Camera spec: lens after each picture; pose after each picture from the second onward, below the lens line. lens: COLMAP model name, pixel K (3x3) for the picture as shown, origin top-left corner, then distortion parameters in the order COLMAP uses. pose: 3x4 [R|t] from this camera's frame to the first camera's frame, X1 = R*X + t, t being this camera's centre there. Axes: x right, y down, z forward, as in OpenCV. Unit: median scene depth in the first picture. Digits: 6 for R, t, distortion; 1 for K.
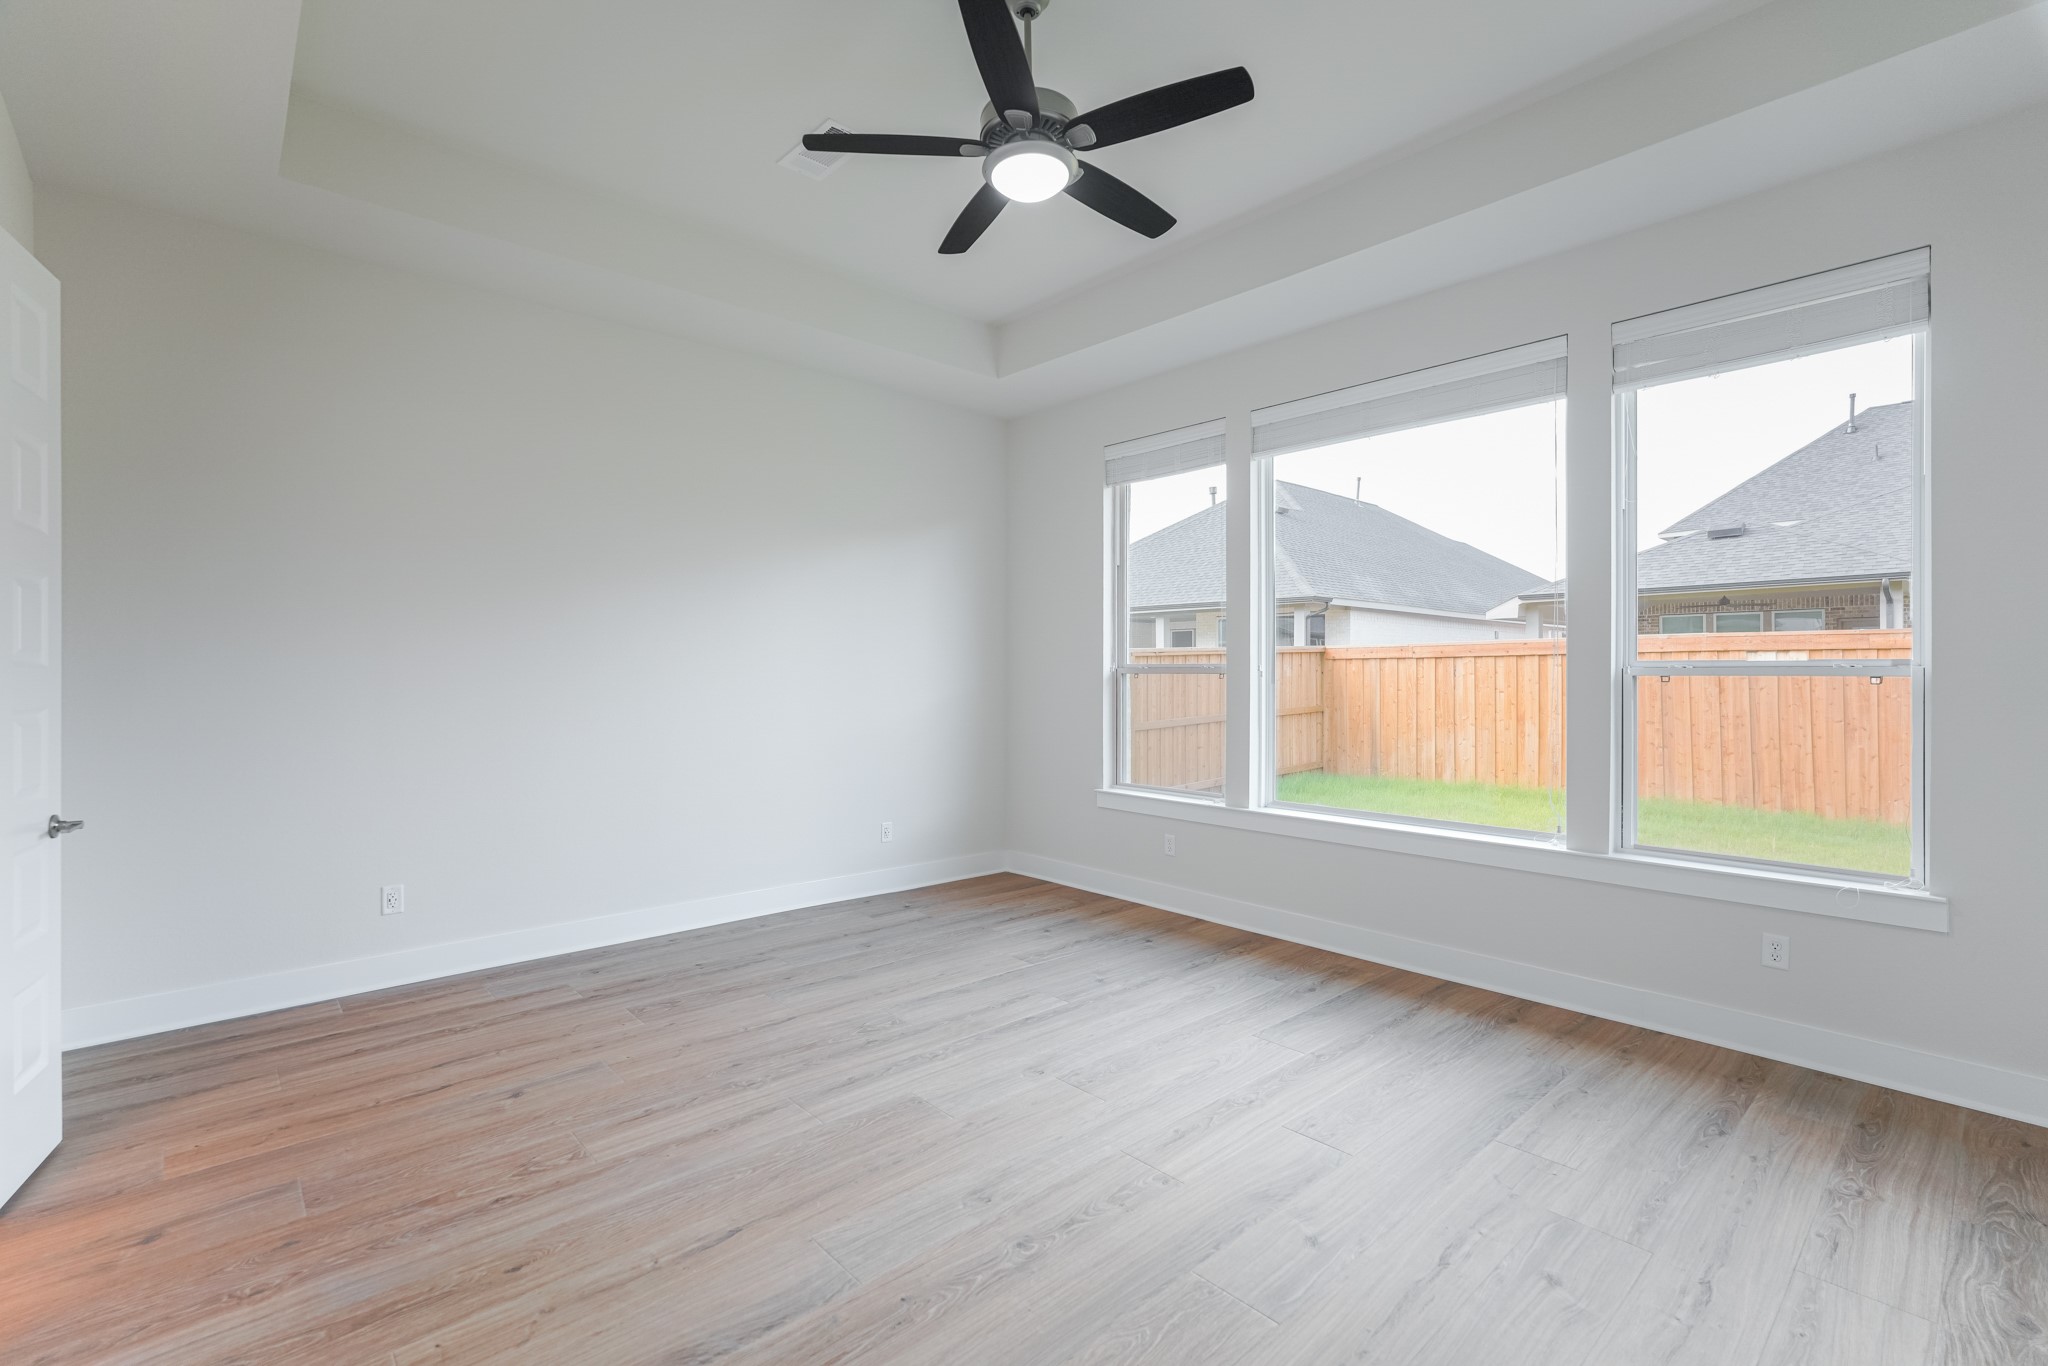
lens RADIAL K [[907.1, 0, 1025.7], [0, 907.1, 675.0], [0, 0, 1]] dist [0.013041, 0.000492]
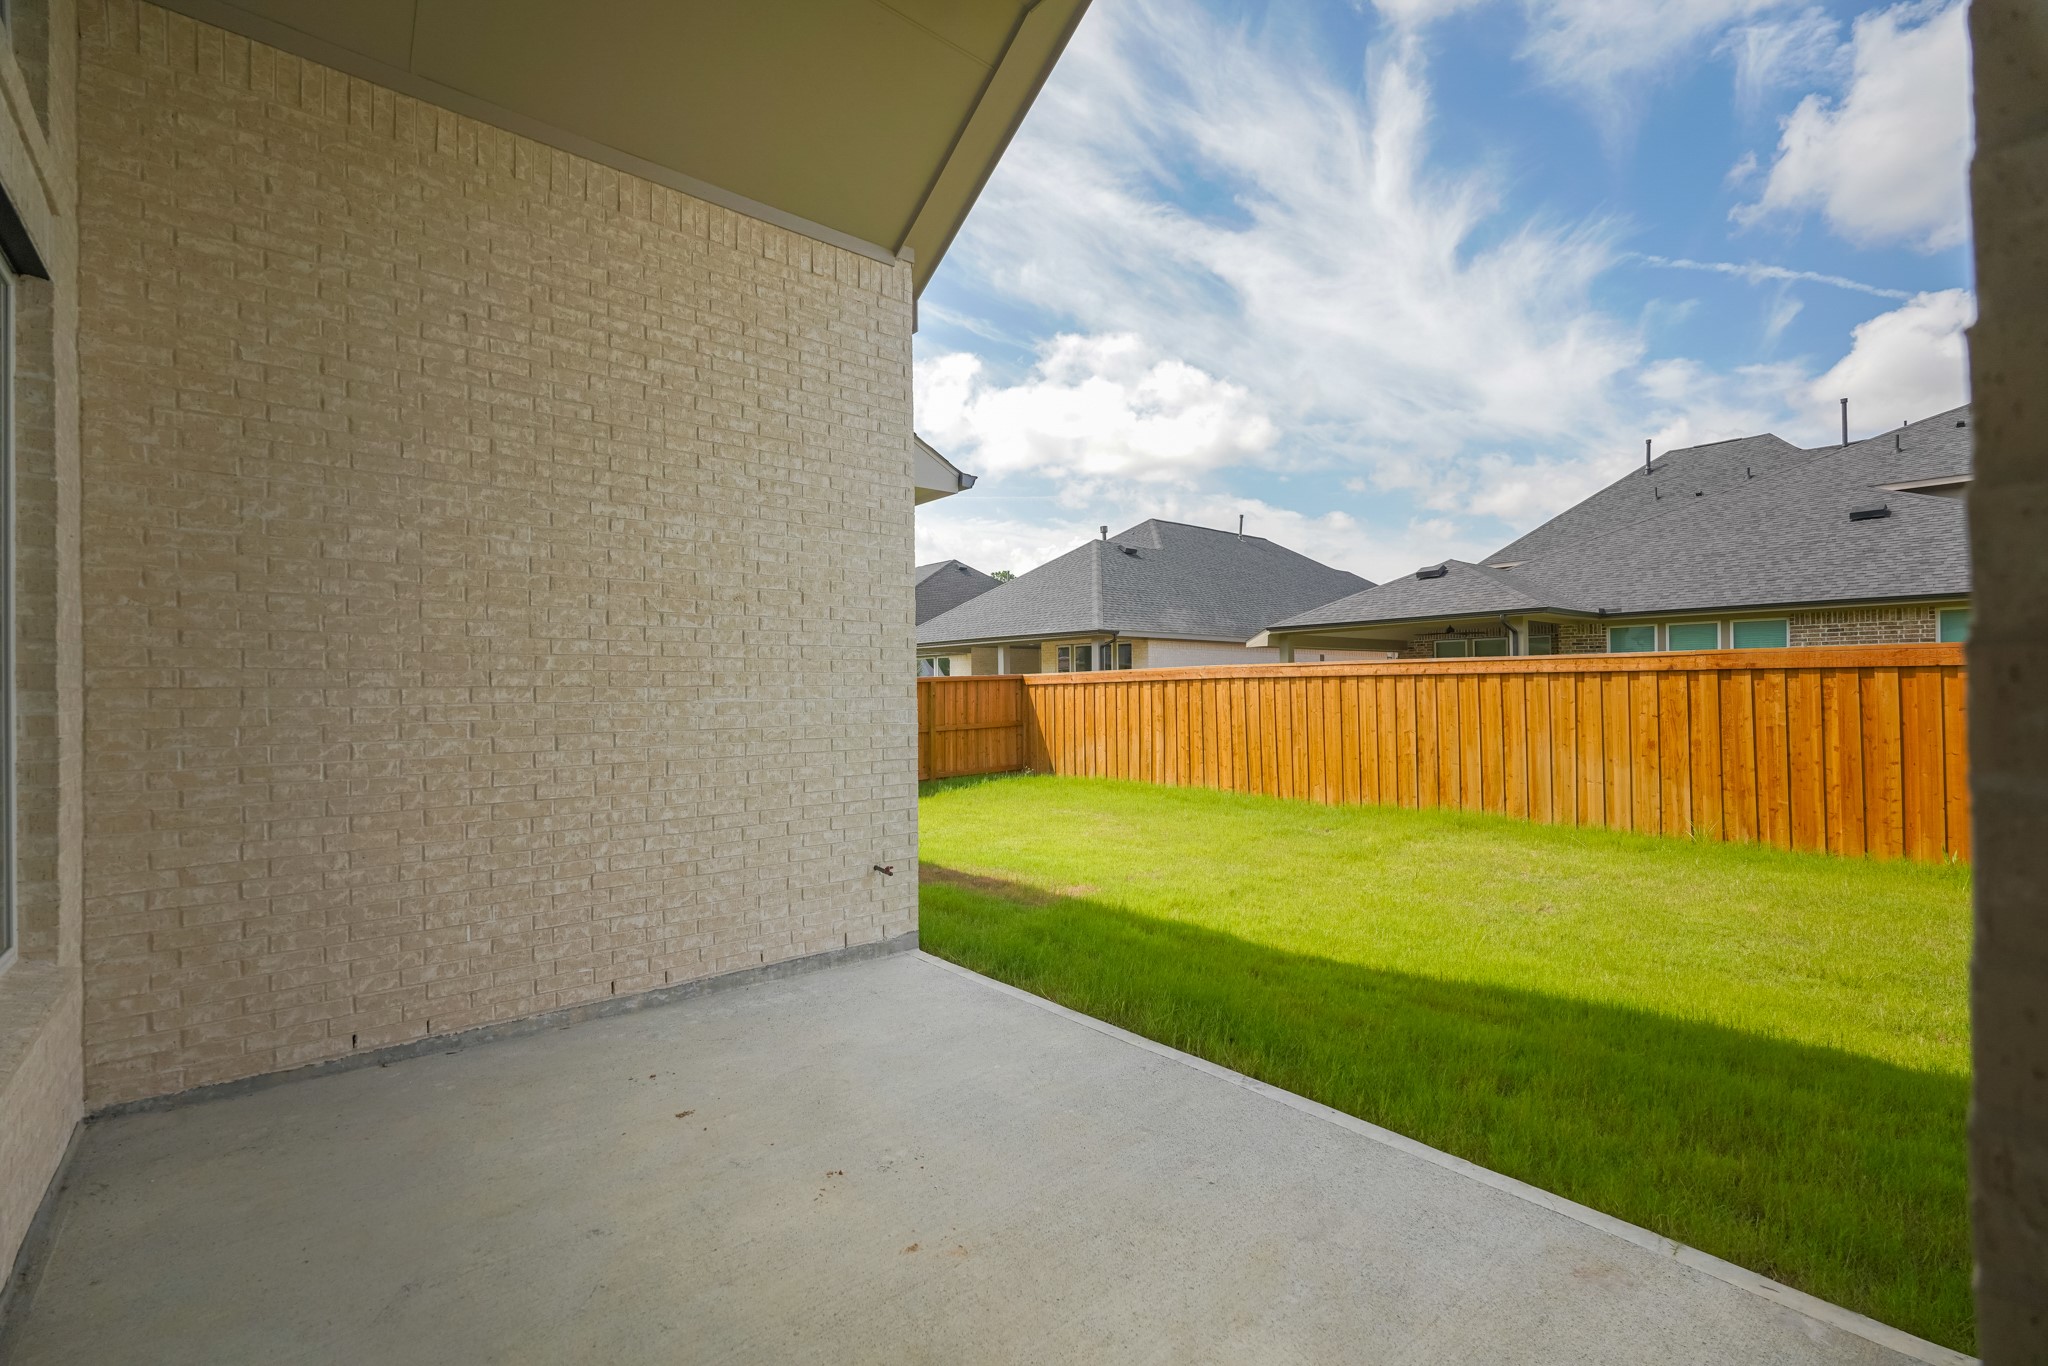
lens RADIAL K [[907.1, 0, 1020.5], [0, 907.1, 680.6], [0, 0, 1]] dist [0.013041, 0.000492]
pose [[0.999547, -0.007098, -0.029233, 0.371228], [0.006649, 0.999859, -0.015409, -0.003397], [0.029338, 0.015208, 0.999454, -0.281928]]
